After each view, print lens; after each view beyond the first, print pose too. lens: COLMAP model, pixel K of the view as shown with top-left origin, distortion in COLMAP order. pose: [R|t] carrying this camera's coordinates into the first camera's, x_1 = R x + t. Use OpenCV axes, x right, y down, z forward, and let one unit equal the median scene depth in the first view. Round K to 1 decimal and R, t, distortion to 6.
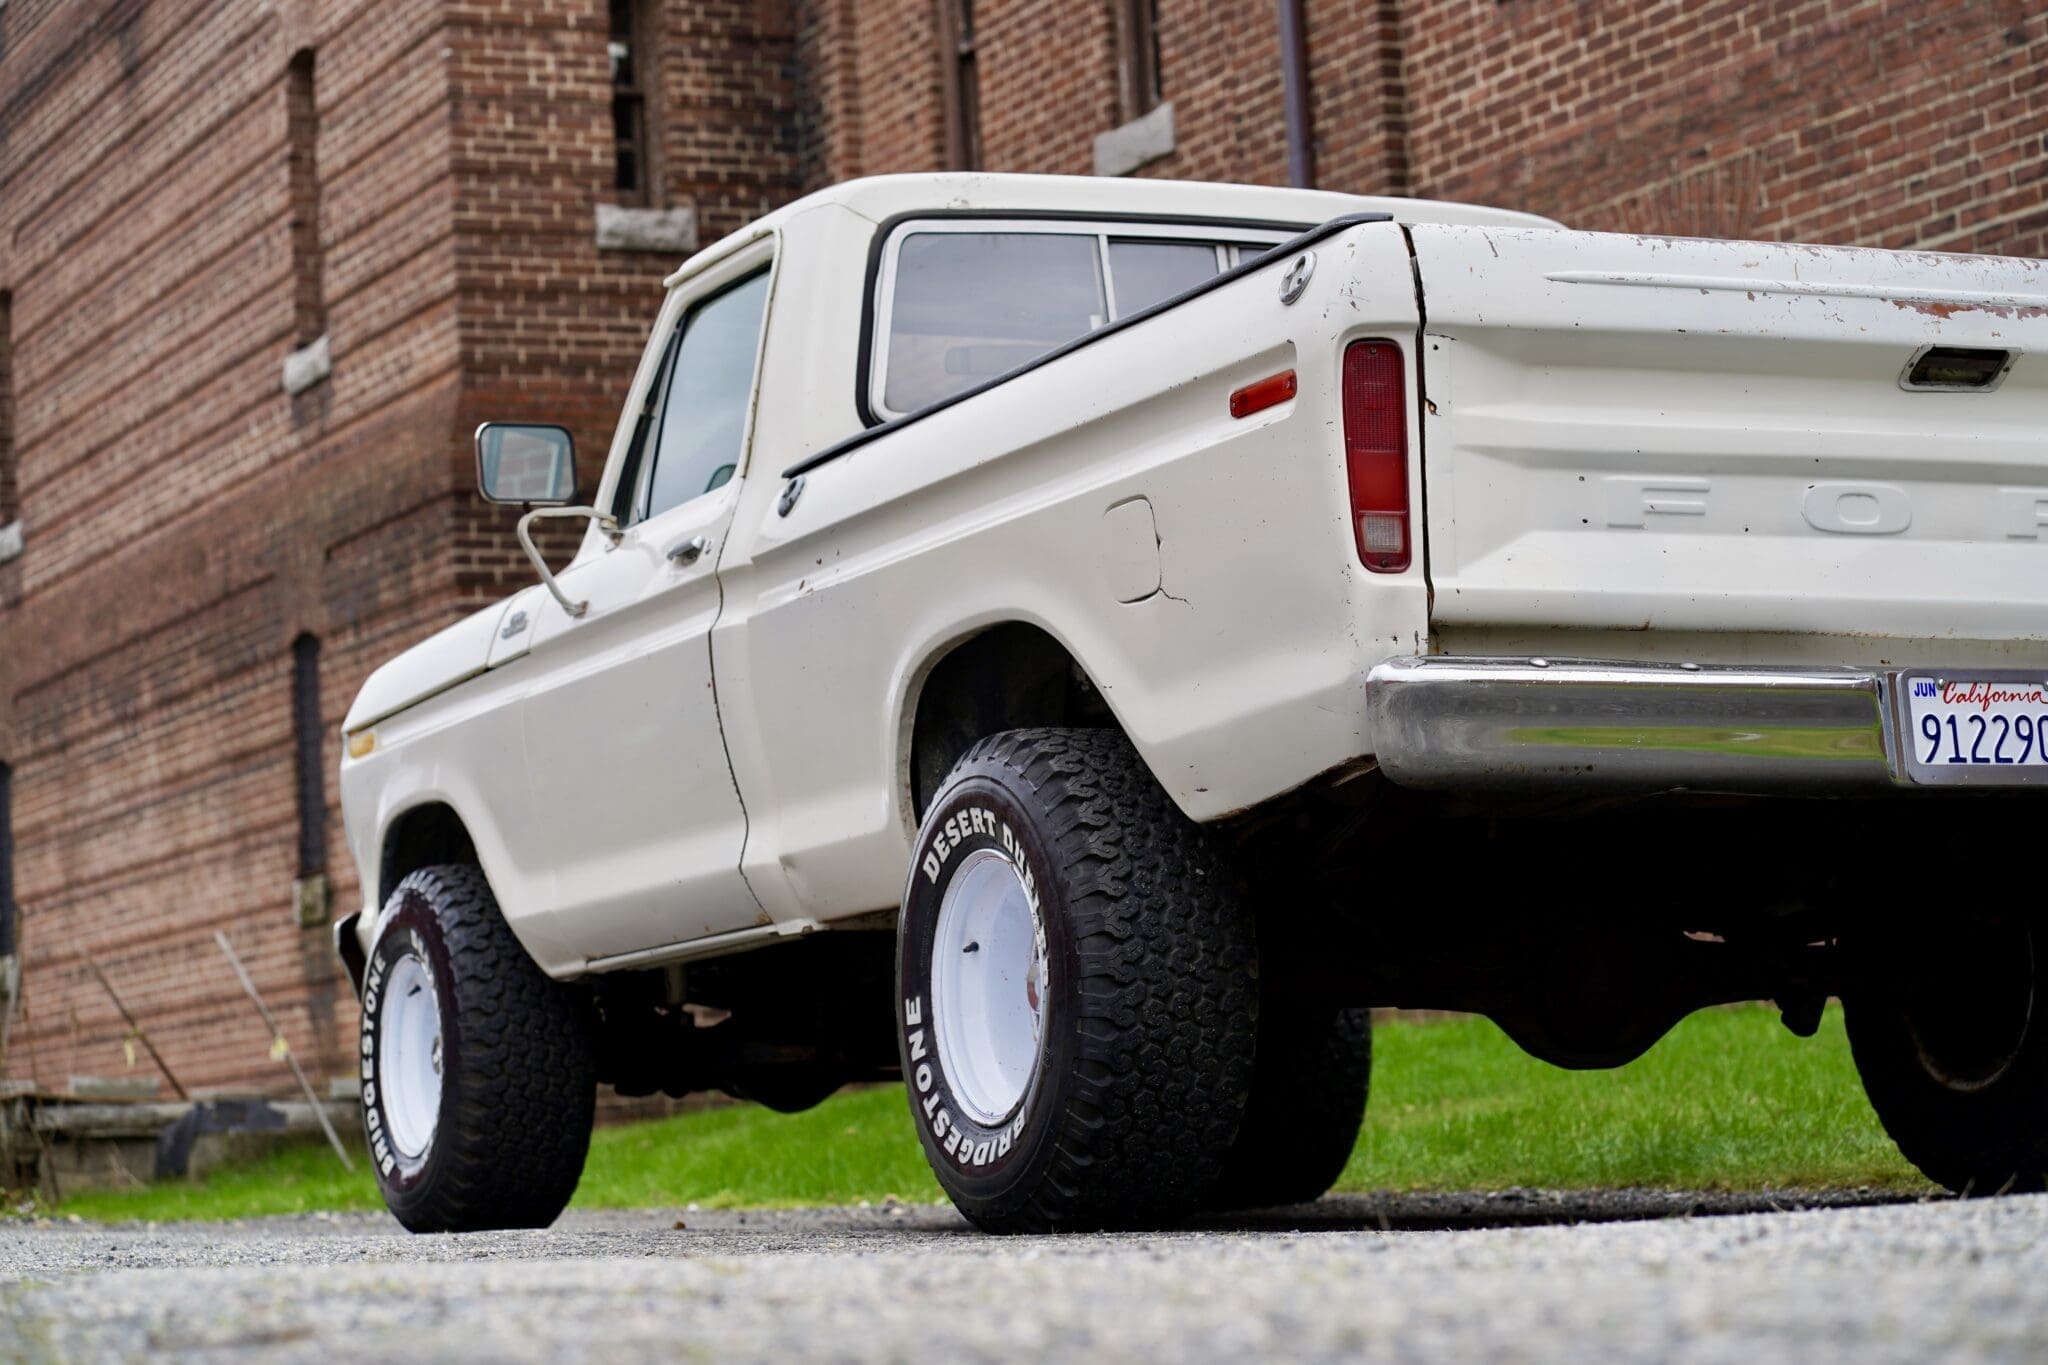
lens RADIAL K [[4892.5, 0, 1048.9], [0, 4892.5, 686.7], [0, 0, 1]] dist [0.227650, -3.777601]
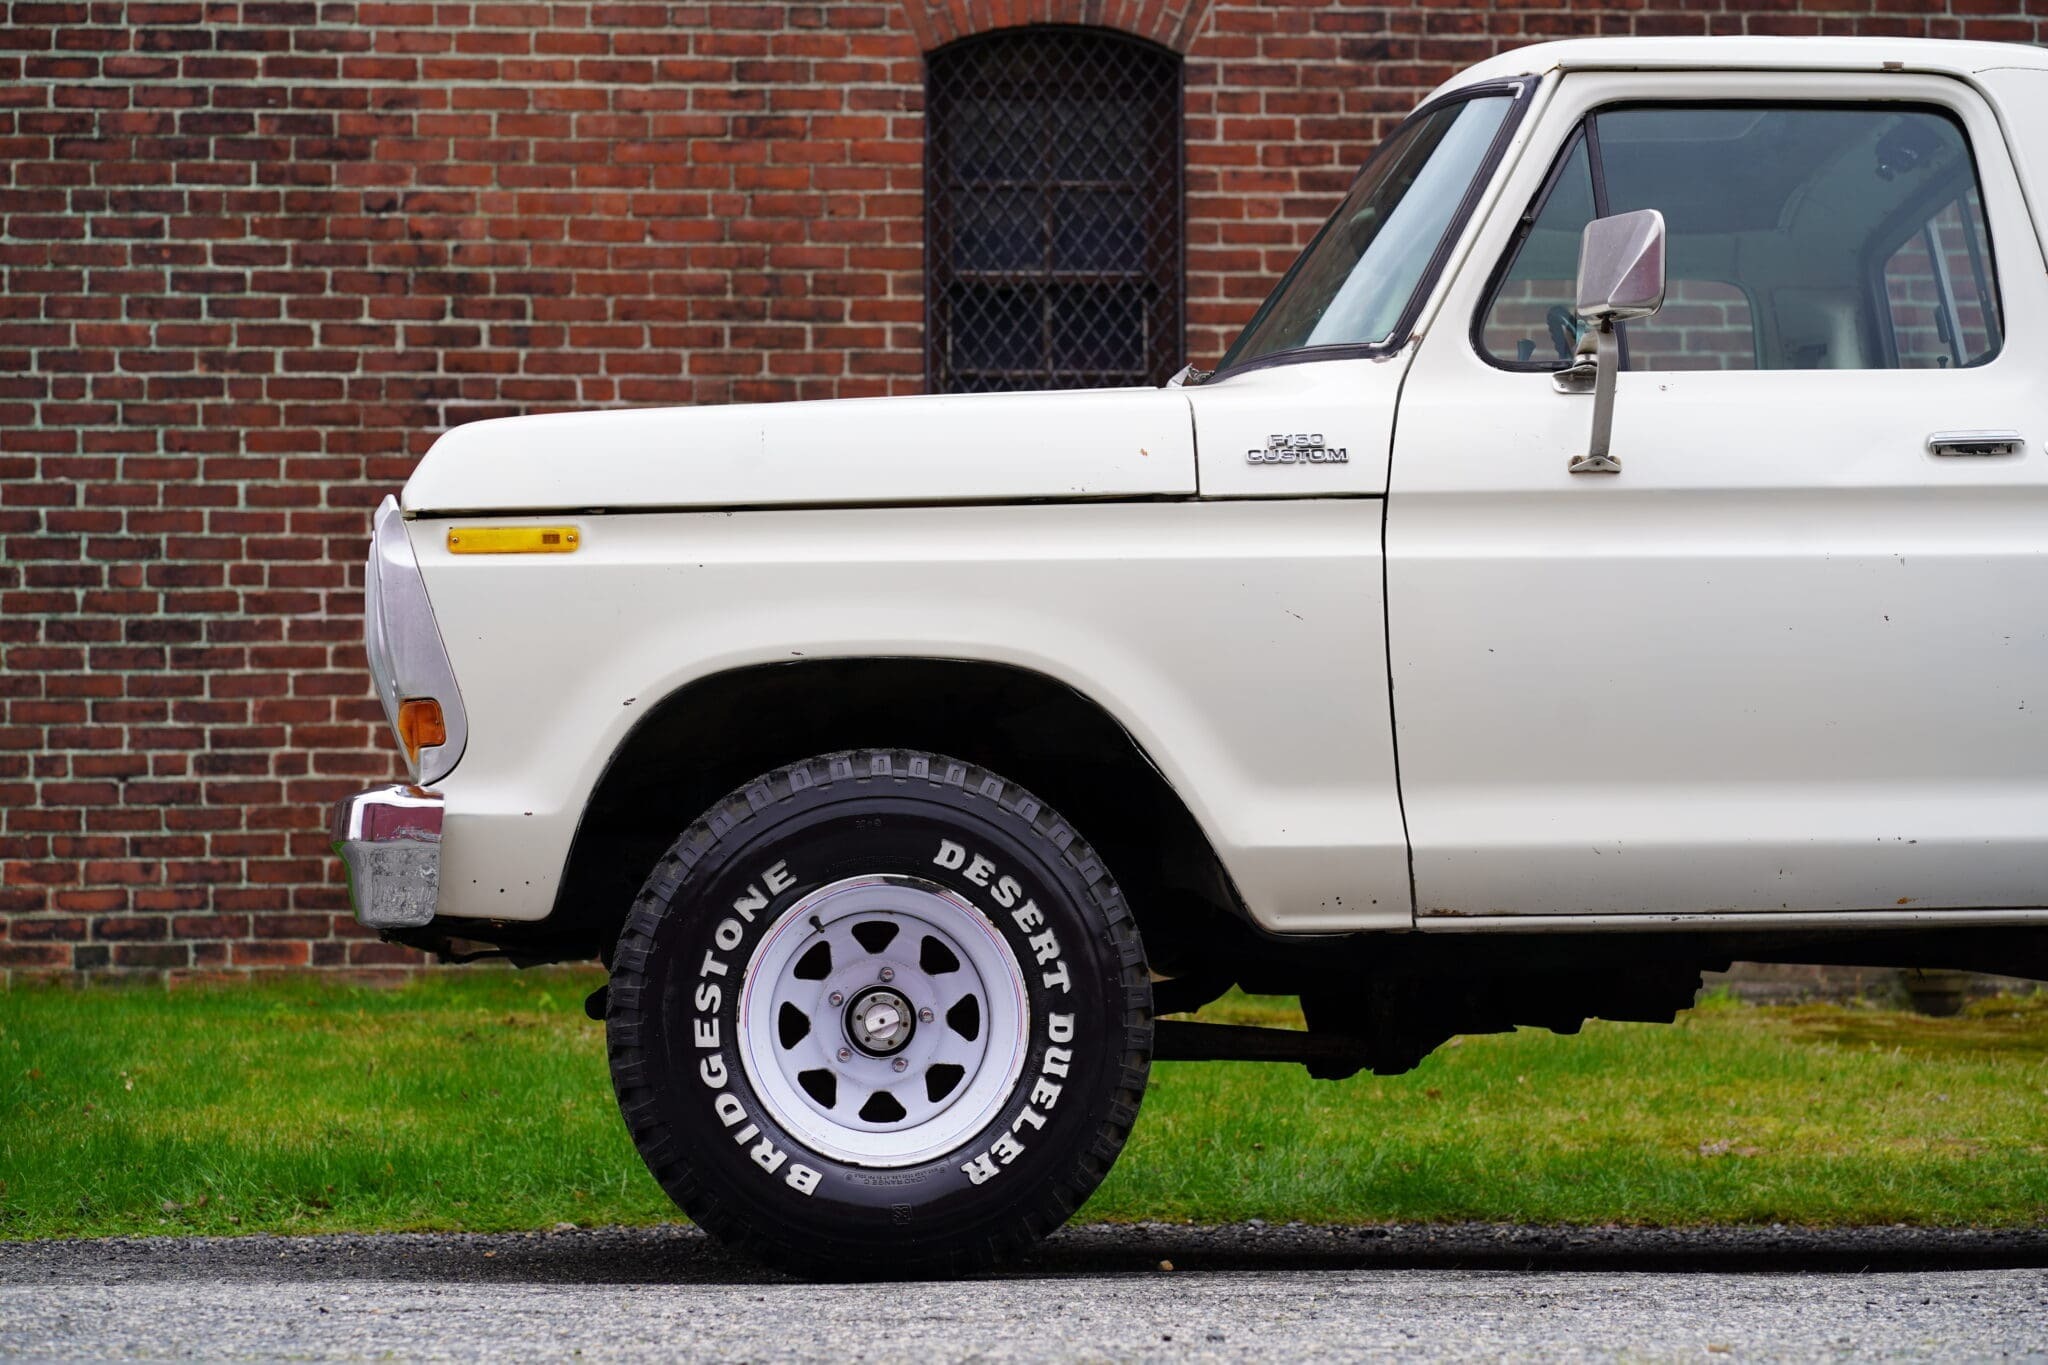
lens RADIAL K [[4868.1, 0, 1024.0], [0, 4868.1, 682.5], [0, 0, 1]] dist [0.193399, -3.366169]
pose [[0.352938, 0.110530, 0.929095, -0.331386], [-0.103133, 0.991543, -0.078782, 0.034823], [-0.929945, -0.068015, 0.361352, 0.318938]]
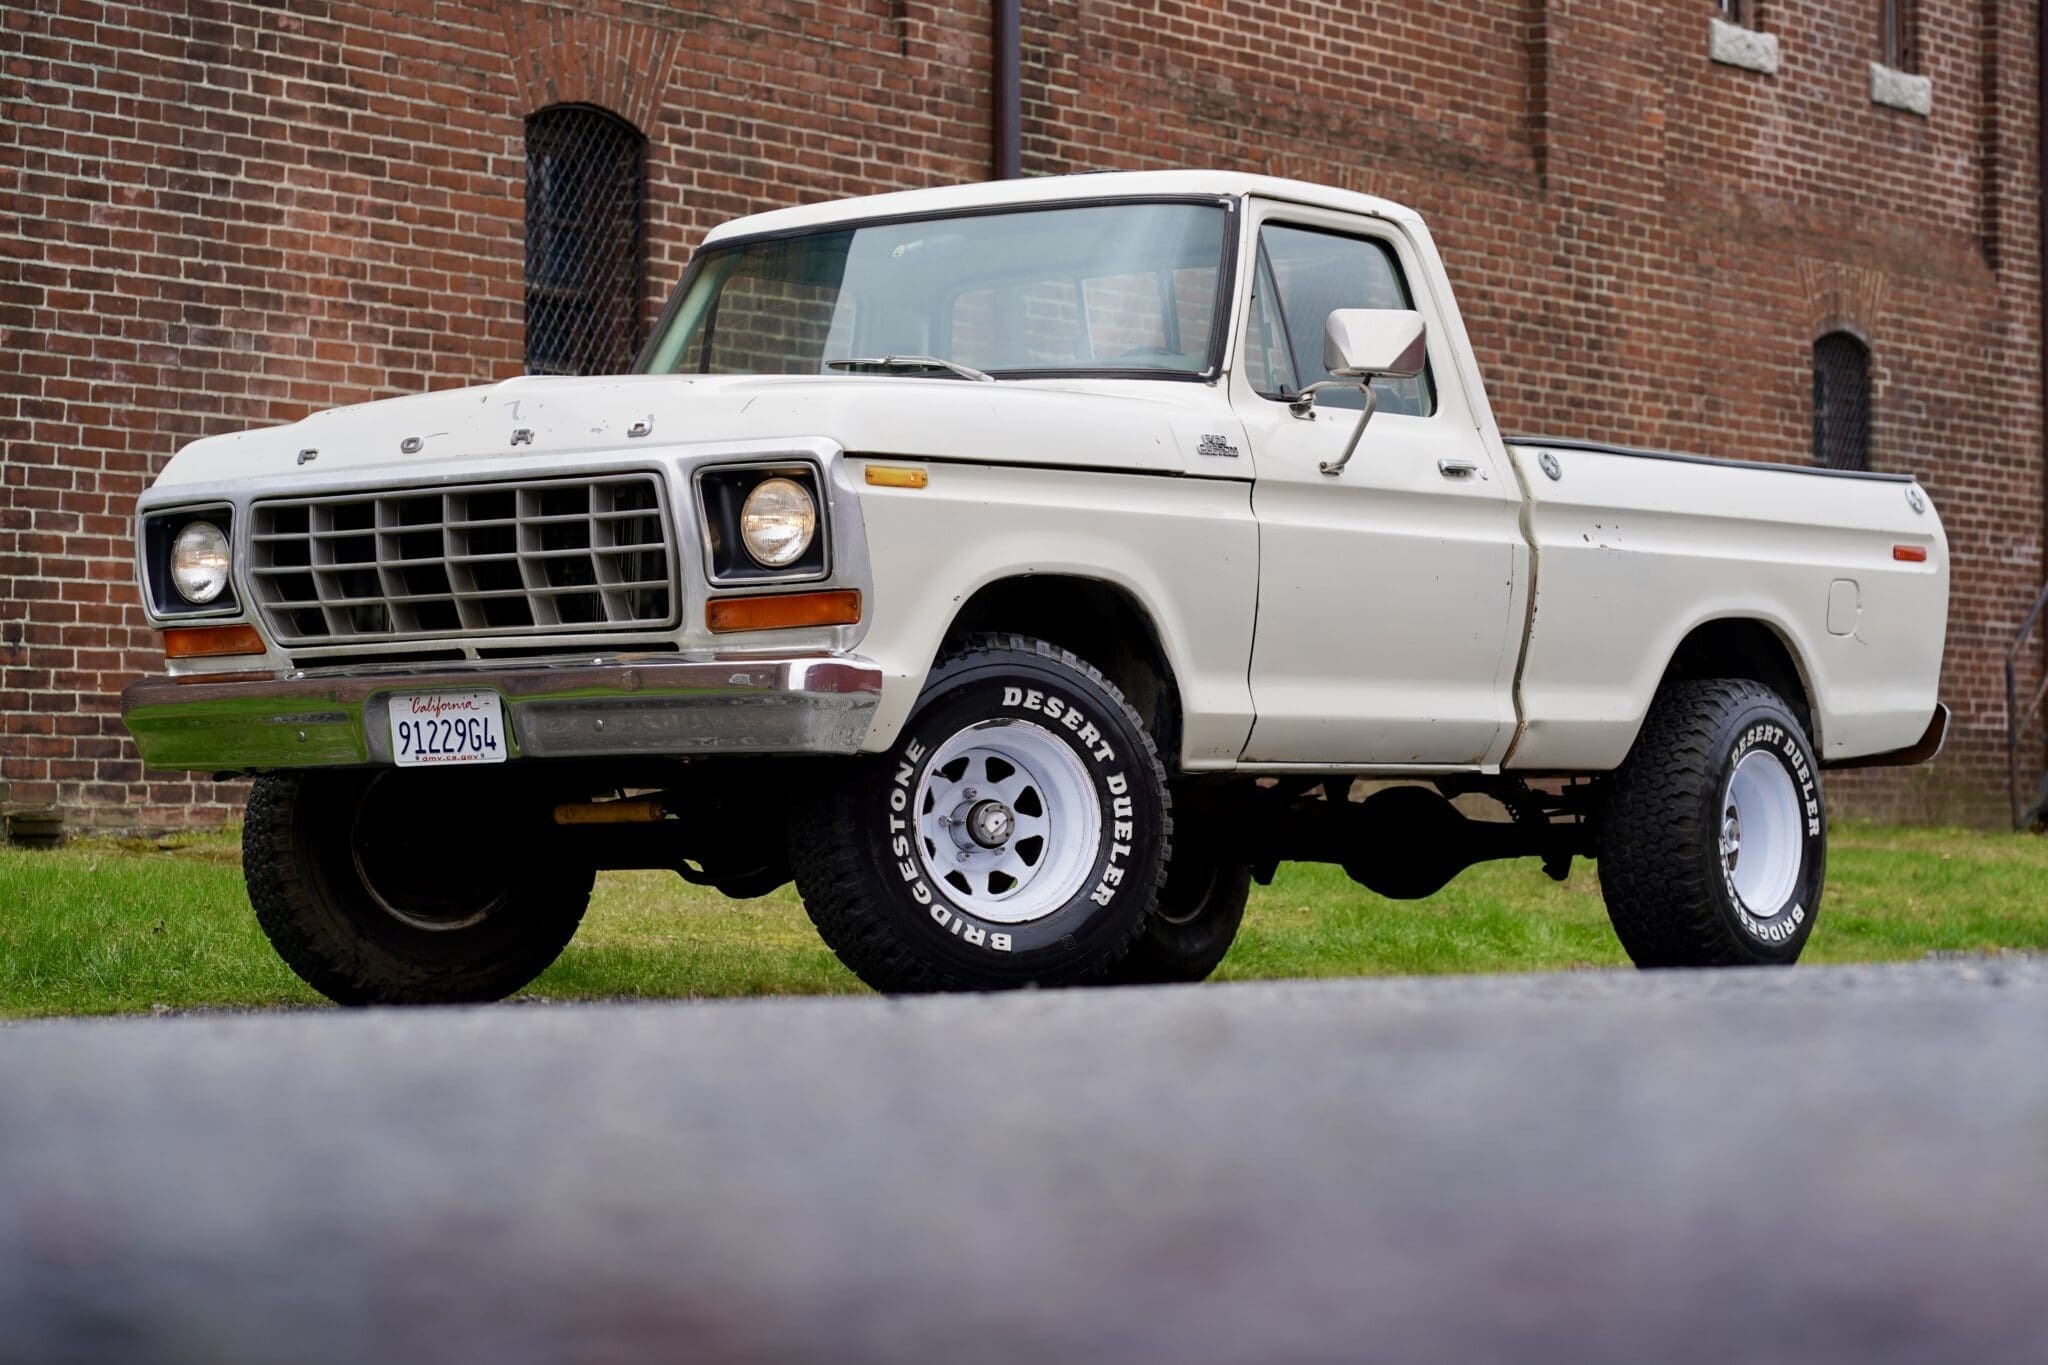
lens RADIAL K [[5470.8, 0, 1071.9], [0, 5470.8, 691.4], [0, 0, 1]] dist [0.151155, -2.821679]
pose [[-0.511346, 0.082140, 0.855440, -0.469774], [-0.052758, 0.990543, -0.126650, 0.082148], [-0.857754, -0.109893, -0.502177, 0.677084]]
